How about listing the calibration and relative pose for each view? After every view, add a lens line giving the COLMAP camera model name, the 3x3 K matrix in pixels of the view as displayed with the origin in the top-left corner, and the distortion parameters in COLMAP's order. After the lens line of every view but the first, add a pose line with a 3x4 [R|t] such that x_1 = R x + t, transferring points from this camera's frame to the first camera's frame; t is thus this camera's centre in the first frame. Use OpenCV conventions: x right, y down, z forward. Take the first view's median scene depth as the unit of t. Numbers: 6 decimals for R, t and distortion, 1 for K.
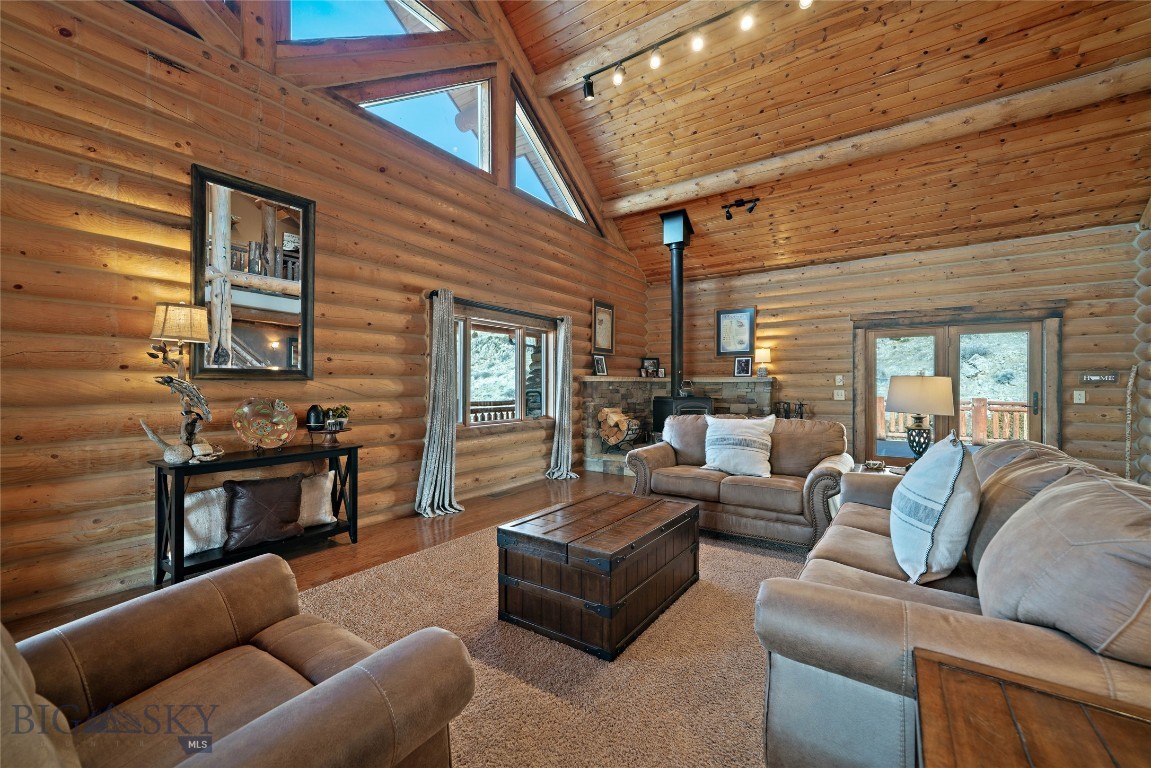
lens RADIAL K [[473.3, 0, 572.0], [0, 473.3, 385.2], [0, 0, 1]] dist [0.004861, 0.000553]
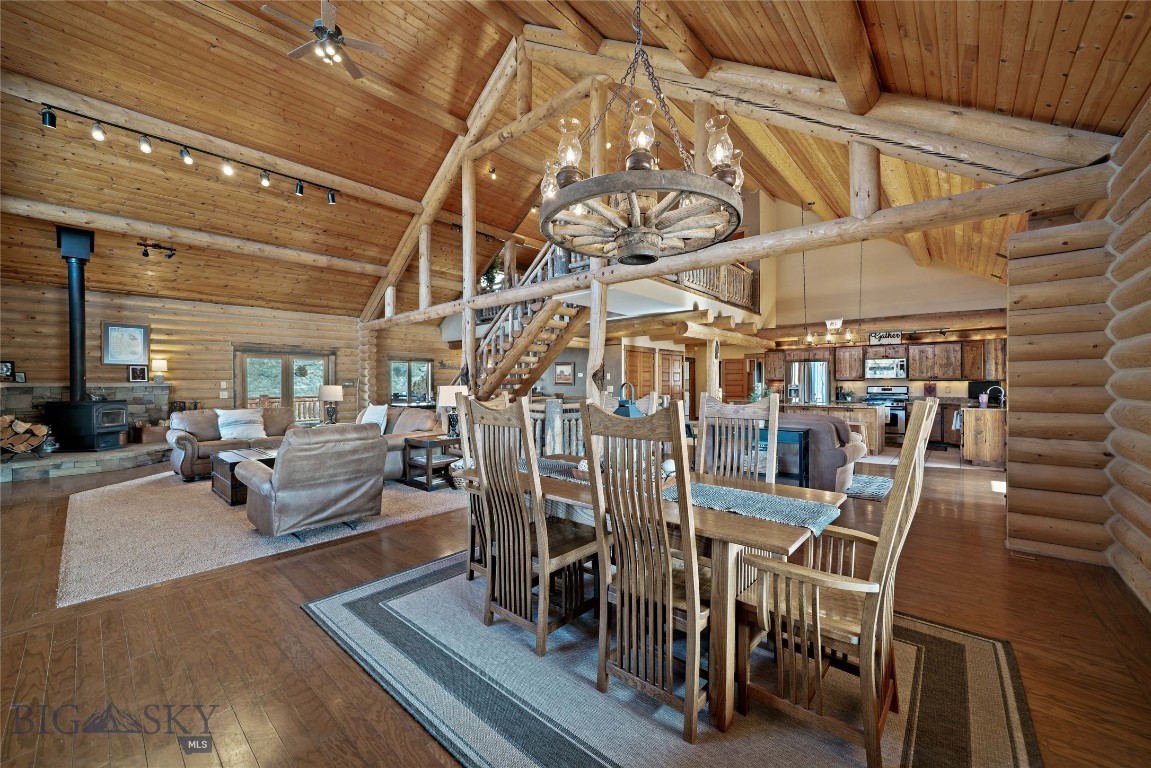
lens RADIAL K [[437.2, 0, 573.5], [0, 437.2, 386.9], [0, 0, 1]] dist [0.000813, 0.000074]
pose [[0.115356, -0.011962, 0.993252, -0.682854], [0.004257, 0.999924, 0.011548, -0.015633], [-0.993315, 0.002896, 0.115398, -0.247070]]
